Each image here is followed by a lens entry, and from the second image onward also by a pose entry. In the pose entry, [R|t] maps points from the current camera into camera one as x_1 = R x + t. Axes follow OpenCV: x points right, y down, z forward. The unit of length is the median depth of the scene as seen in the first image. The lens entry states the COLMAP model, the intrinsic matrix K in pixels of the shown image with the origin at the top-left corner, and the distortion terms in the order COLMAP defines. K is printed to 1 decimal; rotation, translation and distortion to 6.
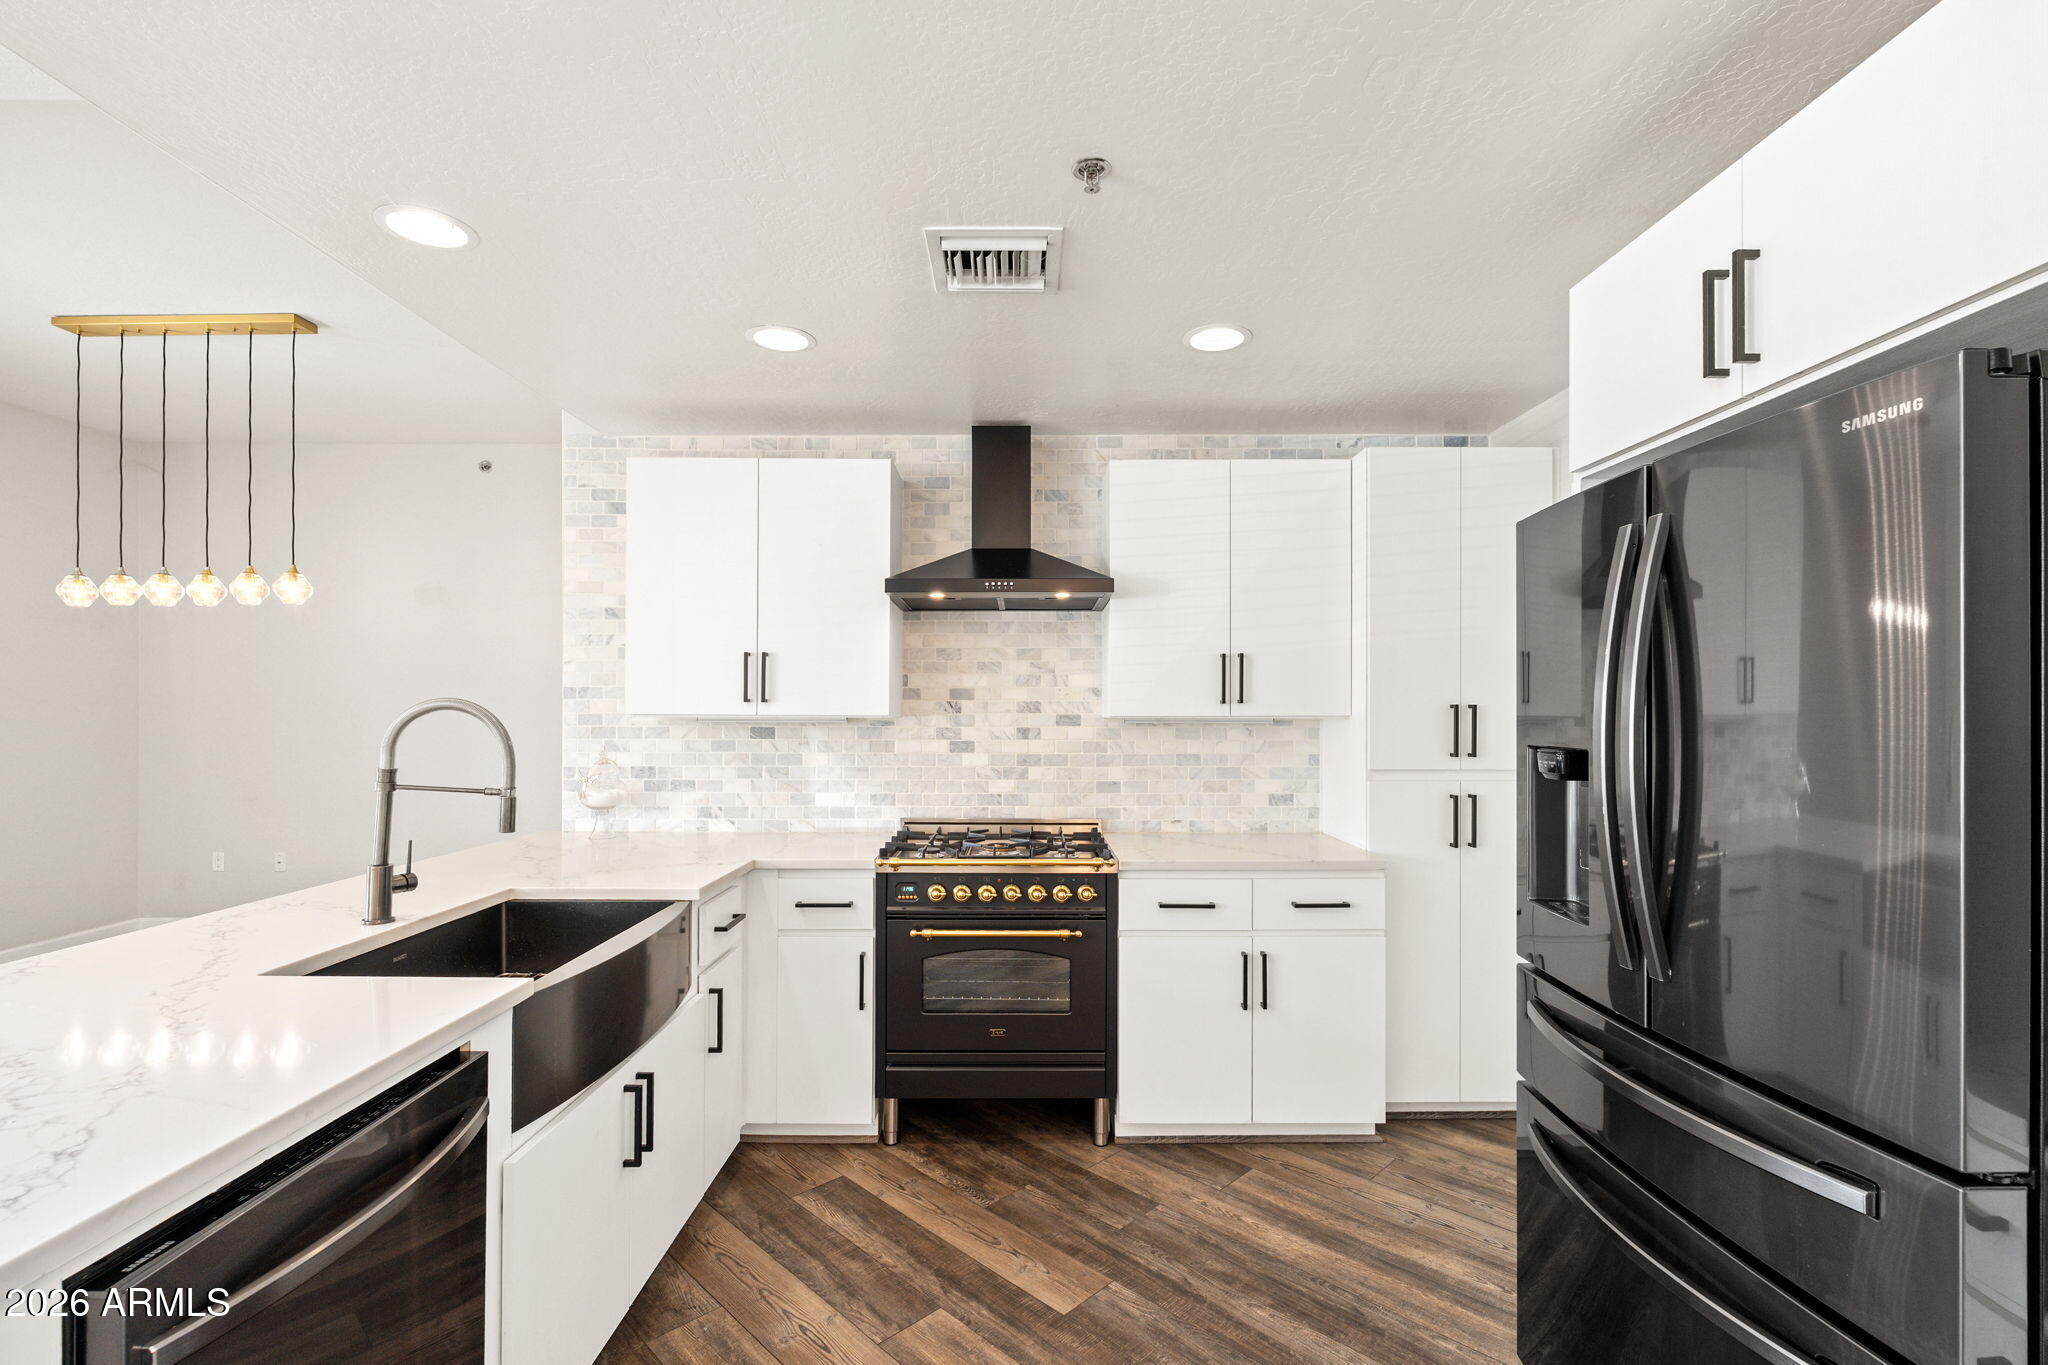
lens RADIAL K [[914.1, 0, 1025.3], [0, 914.1, 717.3], [0, 0, 1]] dist [-0.007528, 0.001658]
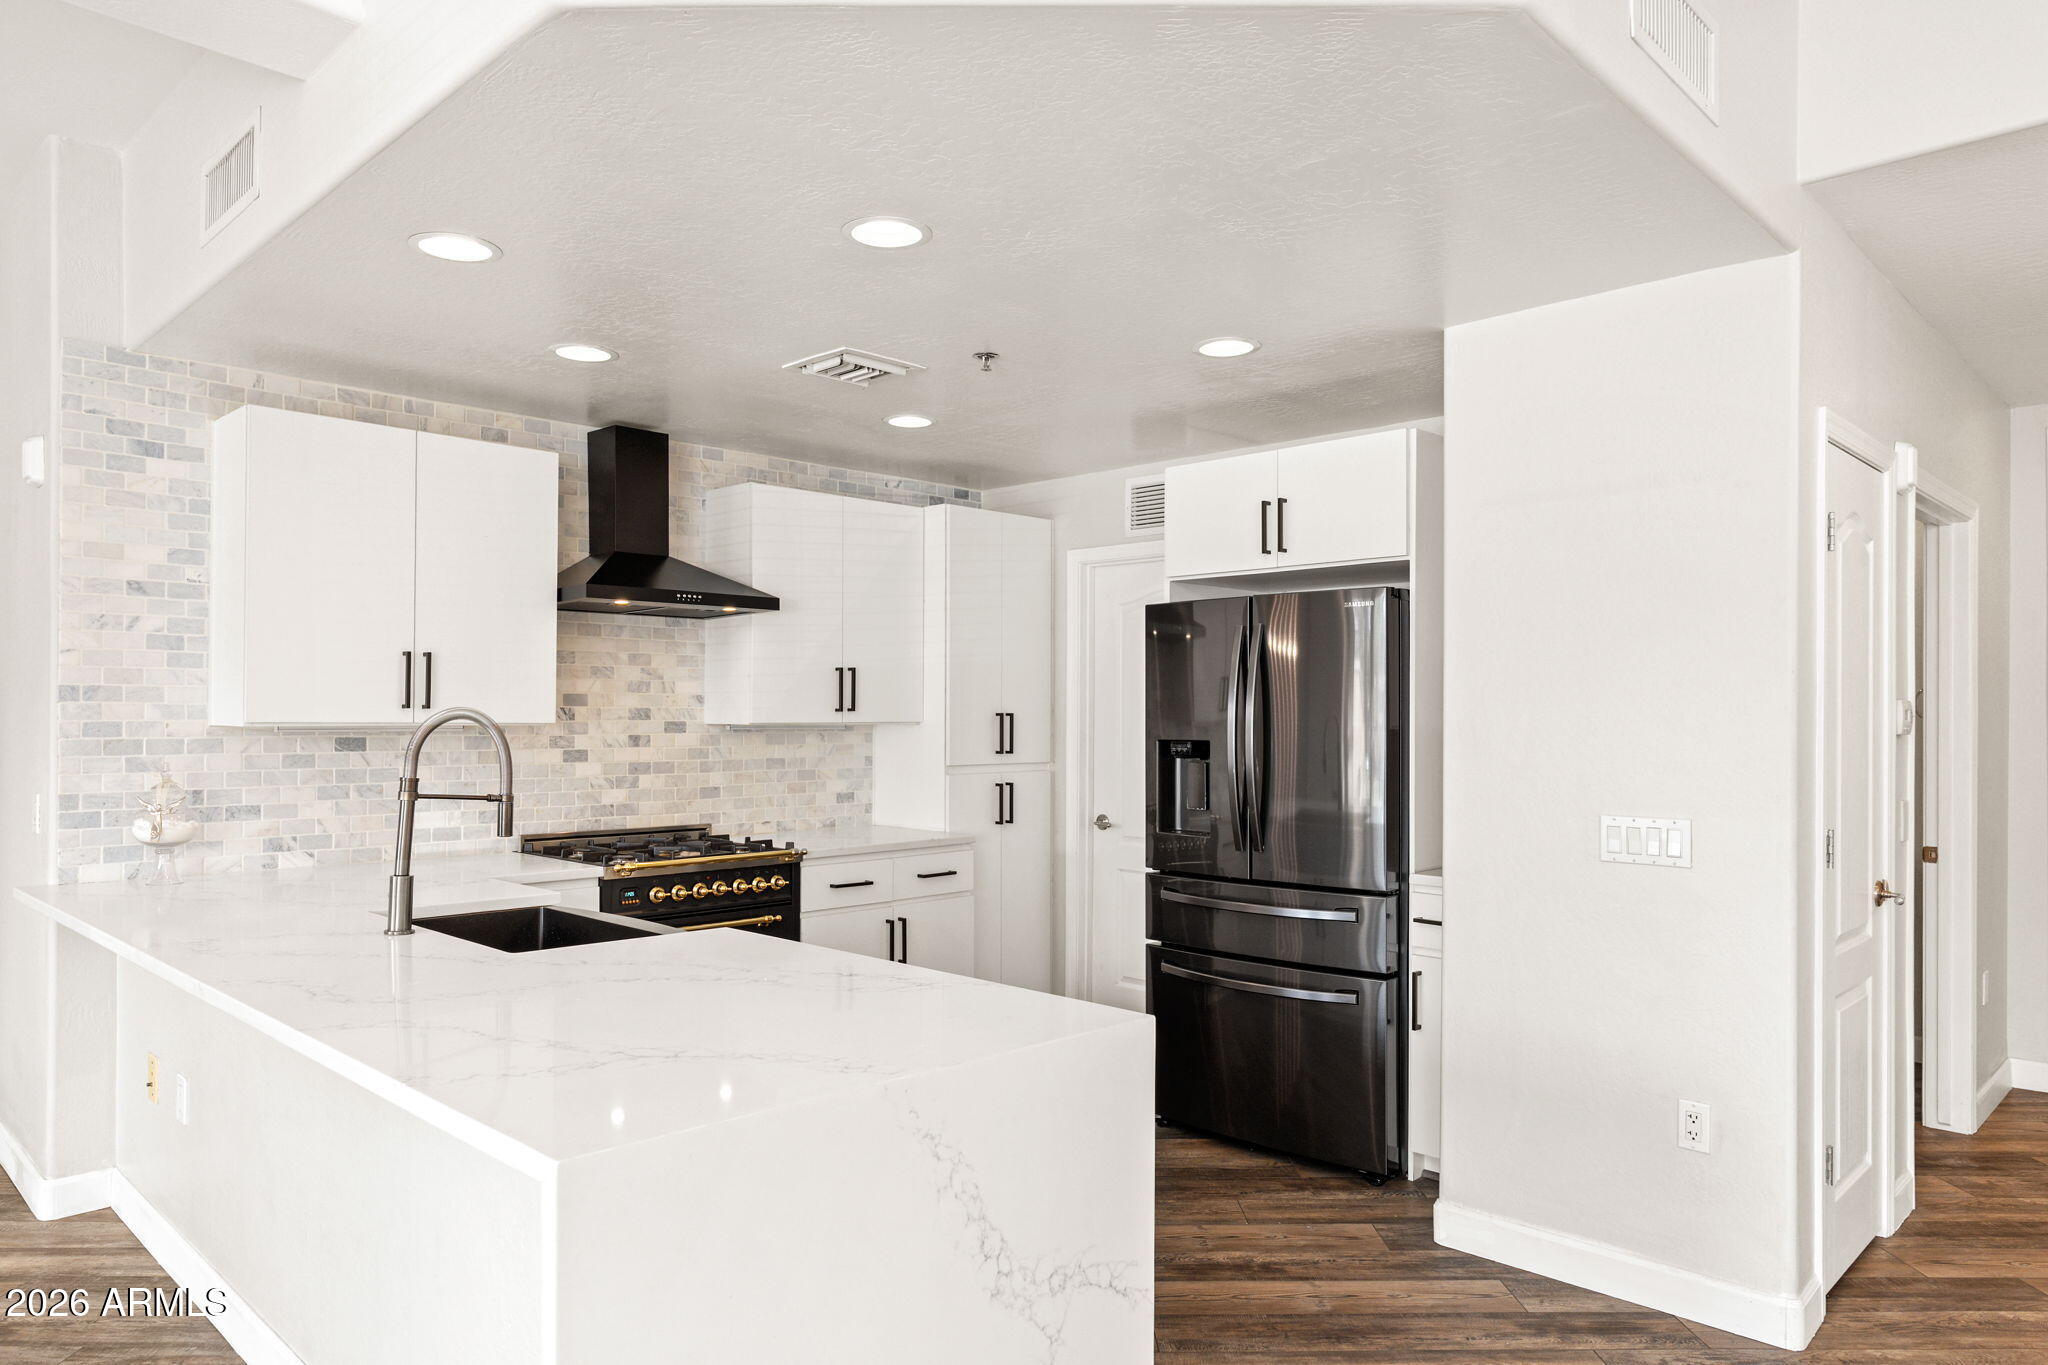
lens RADIAL K [[1319.0, 0, 1016.6], [0, 1319.0, 709.9], [0, 0, 1]] dist [0.004522, -0.002014]
pose [[0.703033, 0.003781, 0.711147, -0.780518], [0.002954, 0.999962, -0.008236, -0.002784], [-0.711151, 0.007891, 0.702995, -0.301102]]
